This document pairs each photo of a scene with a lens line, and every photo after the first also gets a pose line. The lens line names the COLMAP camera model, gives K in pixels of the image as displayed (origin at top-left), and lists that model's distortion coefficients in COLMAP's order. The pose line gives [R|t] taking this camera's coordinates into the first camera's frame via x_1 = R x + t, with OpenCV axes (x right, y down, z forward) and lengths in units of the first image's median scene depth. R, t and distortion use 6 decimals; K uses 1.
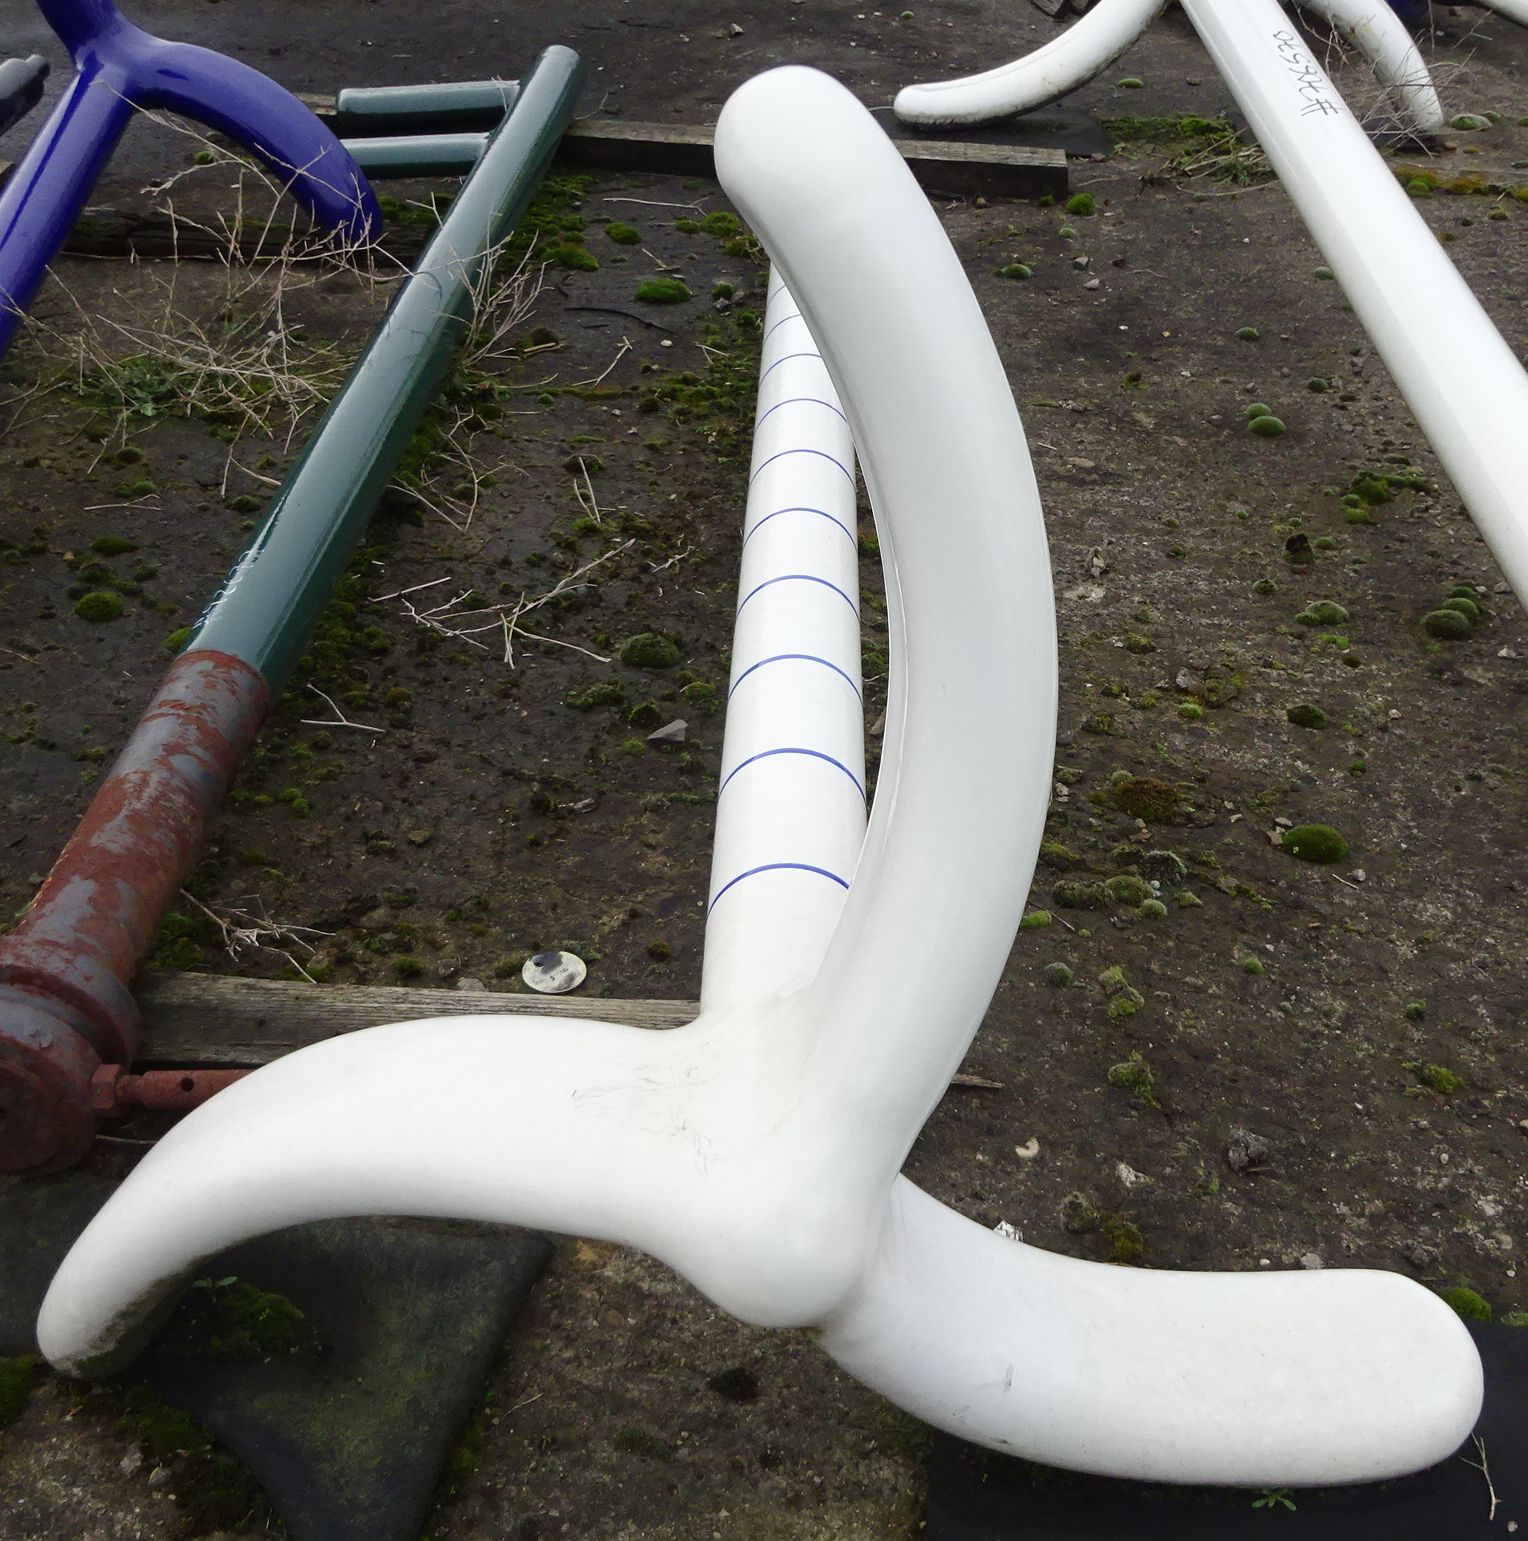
lens RADIAL K [[1836.5, 0, 775.7], [0, 1836.5, 784.2], [0, 0, 1]] dist [-0.005752, 0.000000]
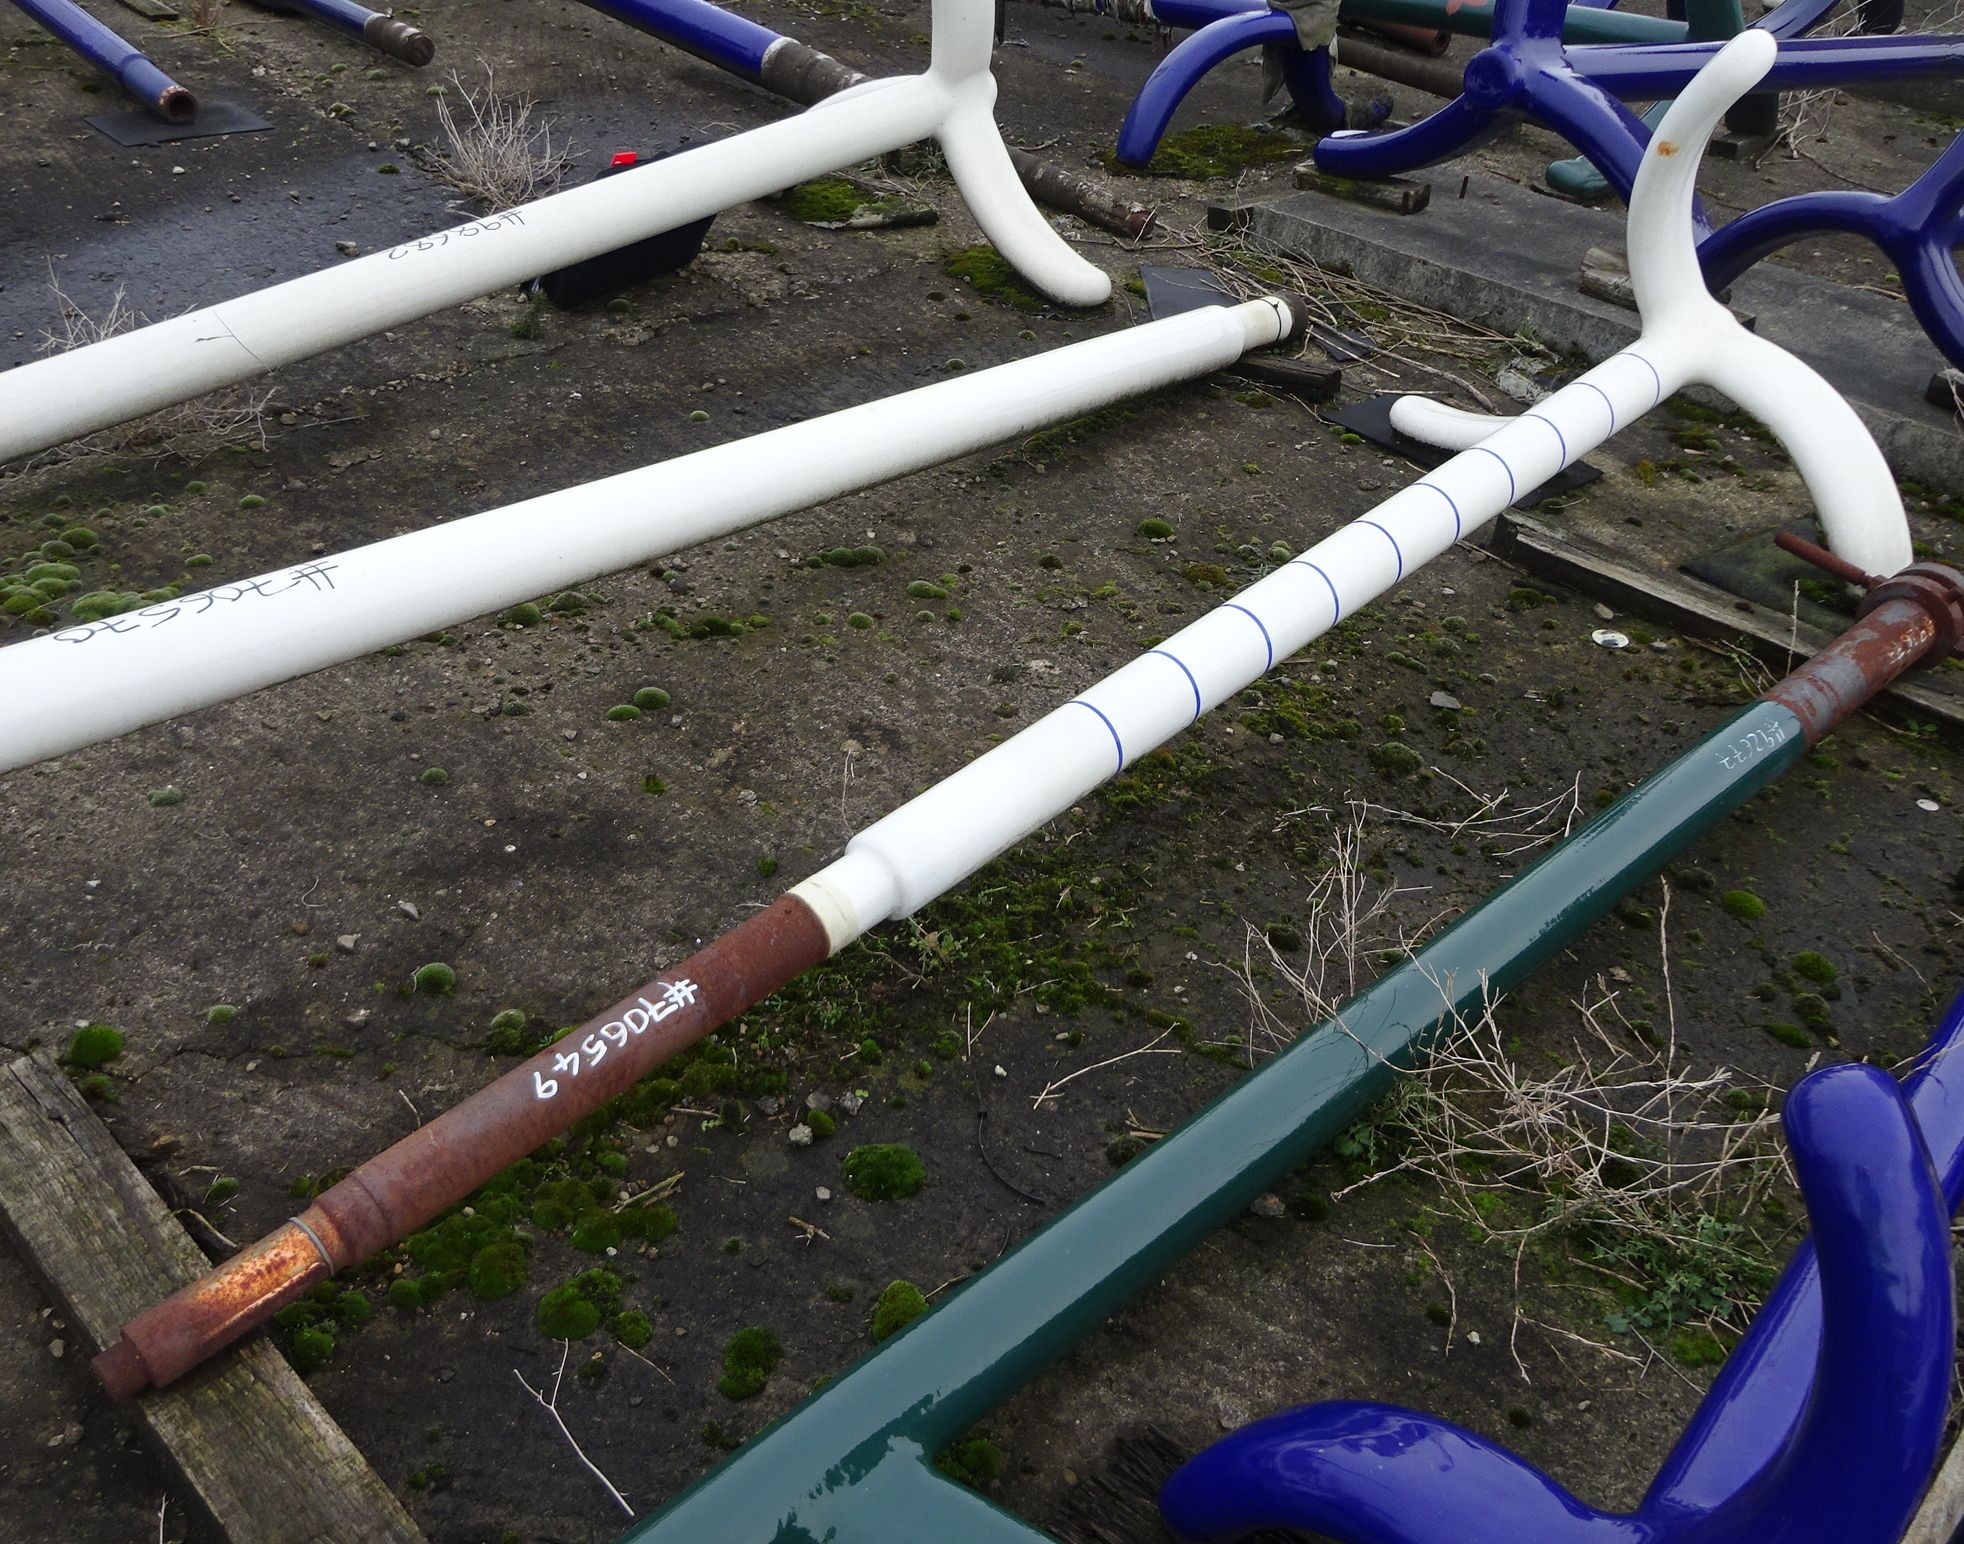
lens RADIAL K [[1883.5, 0, 992.8], [0, 1883.5, 772.5], [0, 0, 1]] dist [-0.005257, 0.000000]
pose [[-0.737805, -0.446480, 0.506261, -0.535632], [0.326291, 0.420660, 0.846510, -1.287524], [-0.590913, 0.789747, -0.164683, 1.415348]]
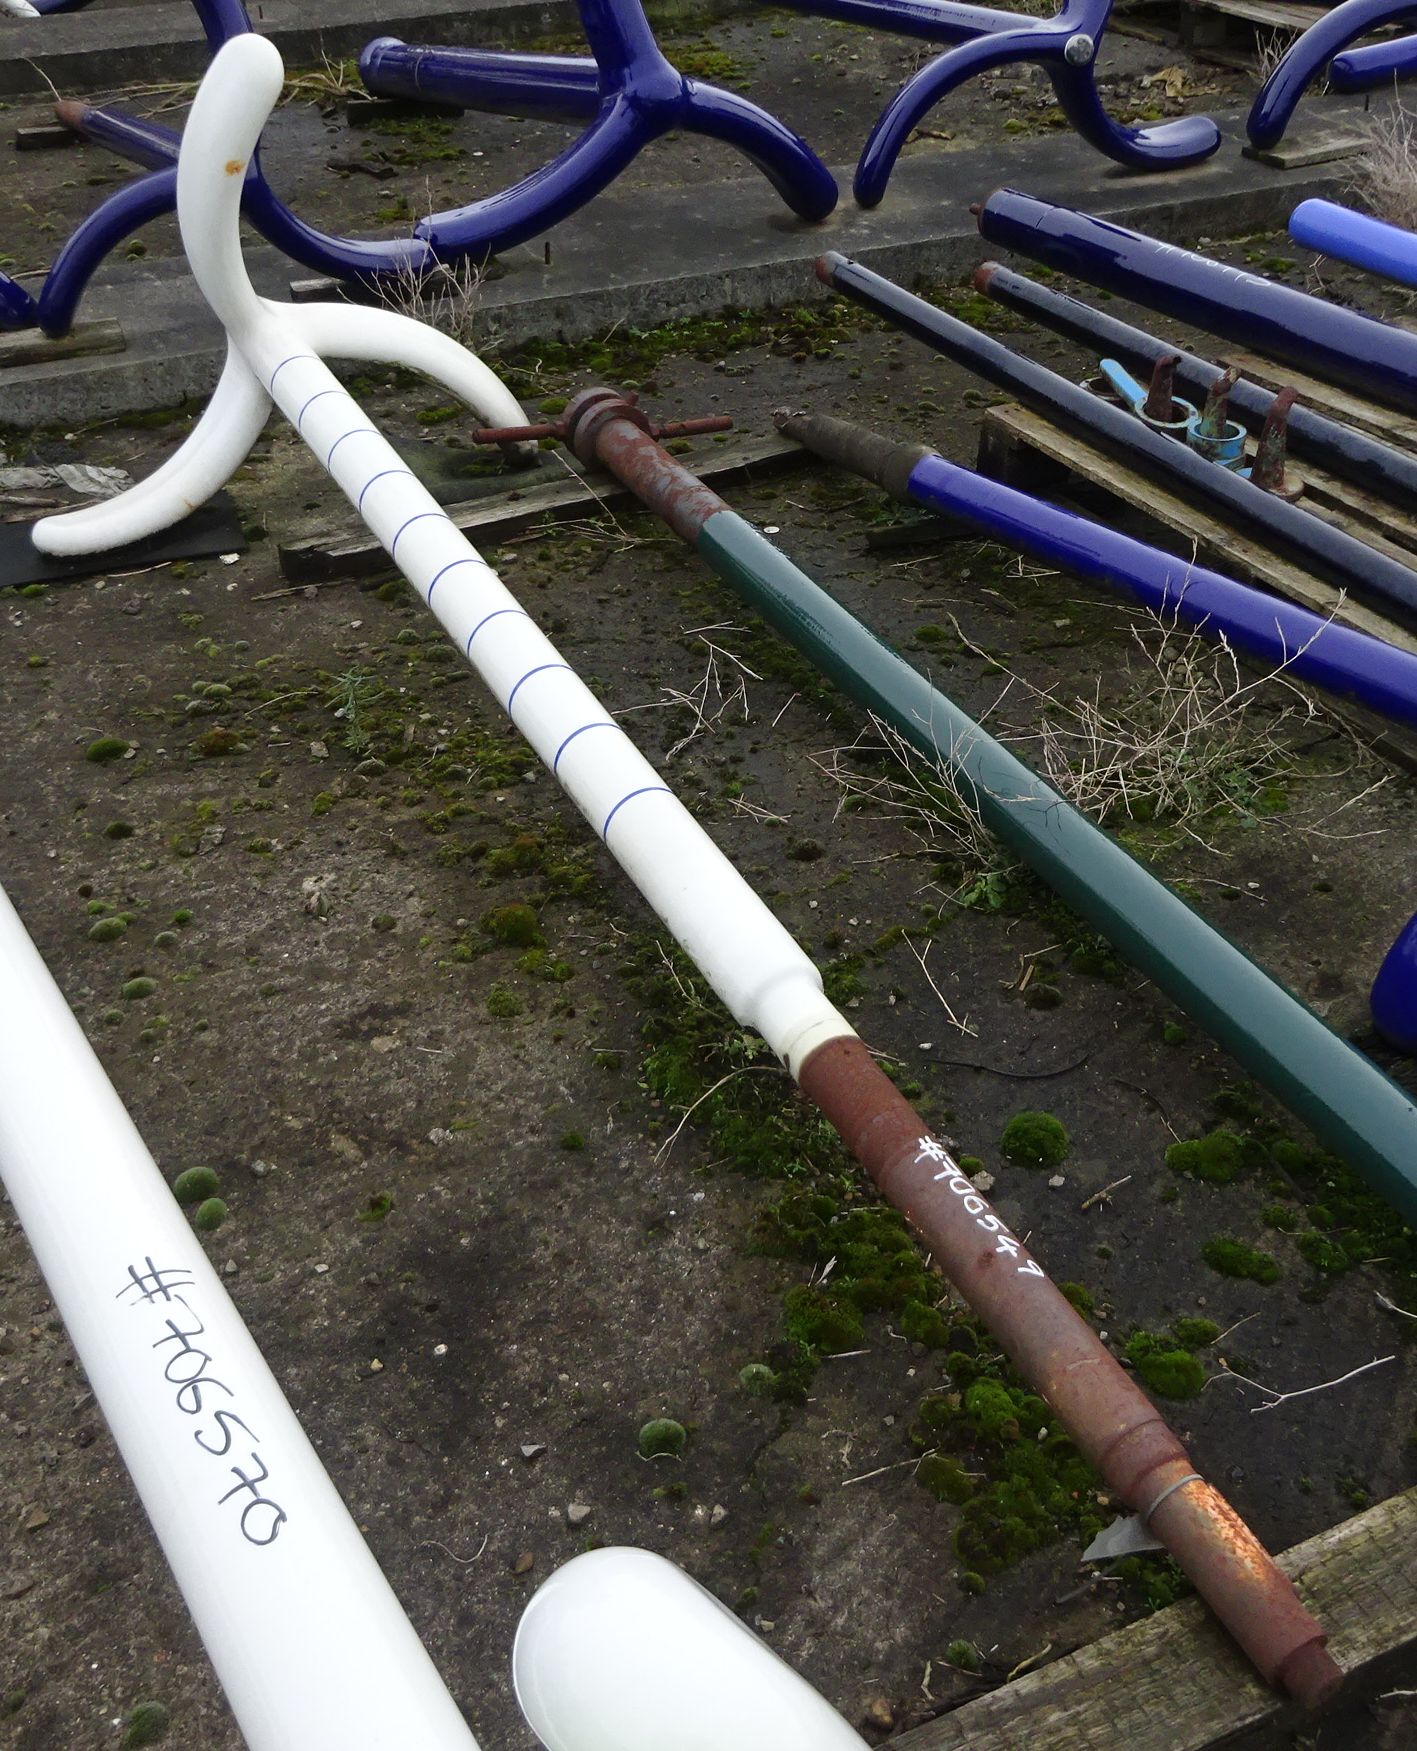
lens RADIAL K [[1882.1, 0, 707.7], [0, 1882.1, 876.8], [0, 0, 1]] dist [-0.009437, 0.000000]
pose [[-0.869542, 0.258131, -0.421029, 0.497423], [-0.319031, 0.357169, 0.877866, -1.340392], [0.376983, 0.897663, -0.228221, 1.491999]]
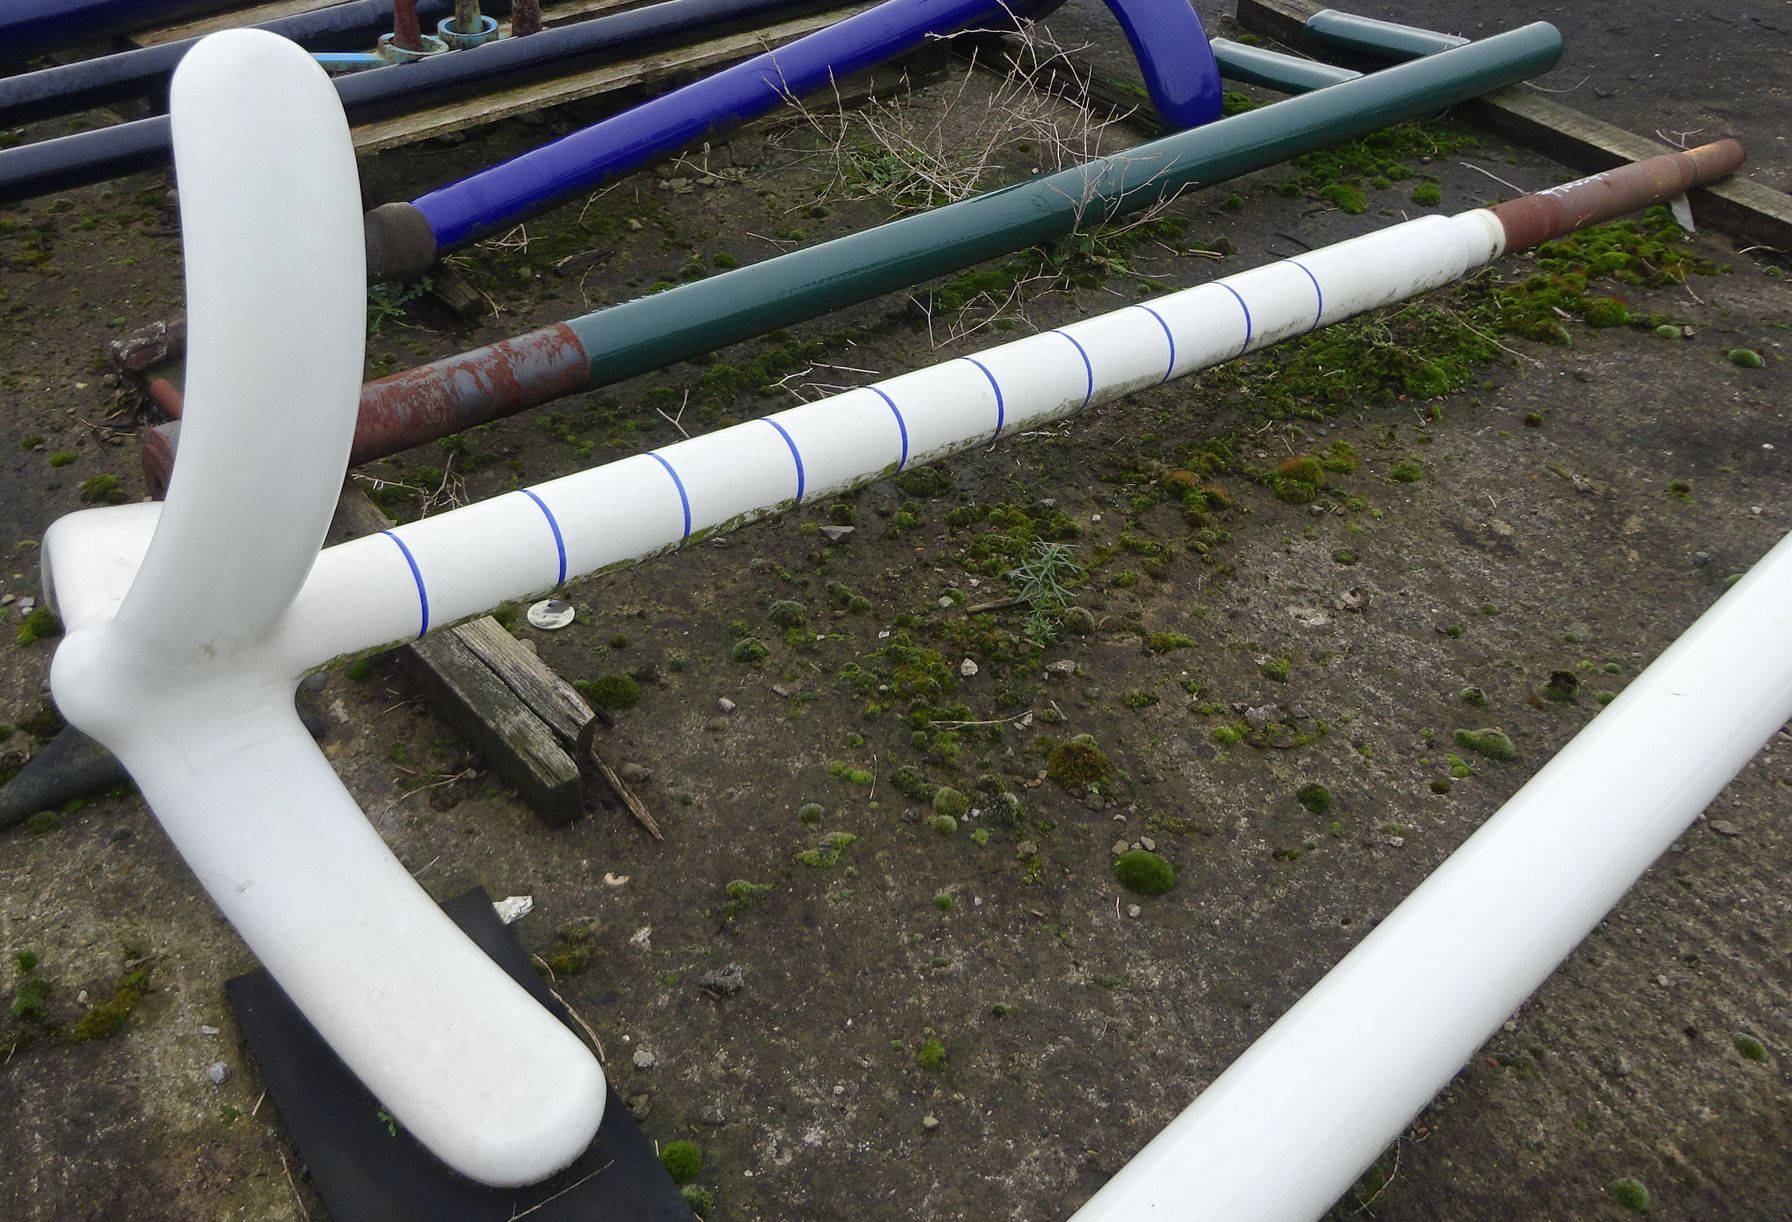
lens RADIAL K [[1818.3, 0, 907.1], [0, 1818.3, 591.5], [0, 0, 1]] dist [-0.003208, 0.000000]
pose [[0.673775, 0.431650, -0.599754, 0.677872], [-0.447144, 0.884346, 0.134144, -0.166580], [0.588294, 0.177793, 0.788860, 0.080560]]
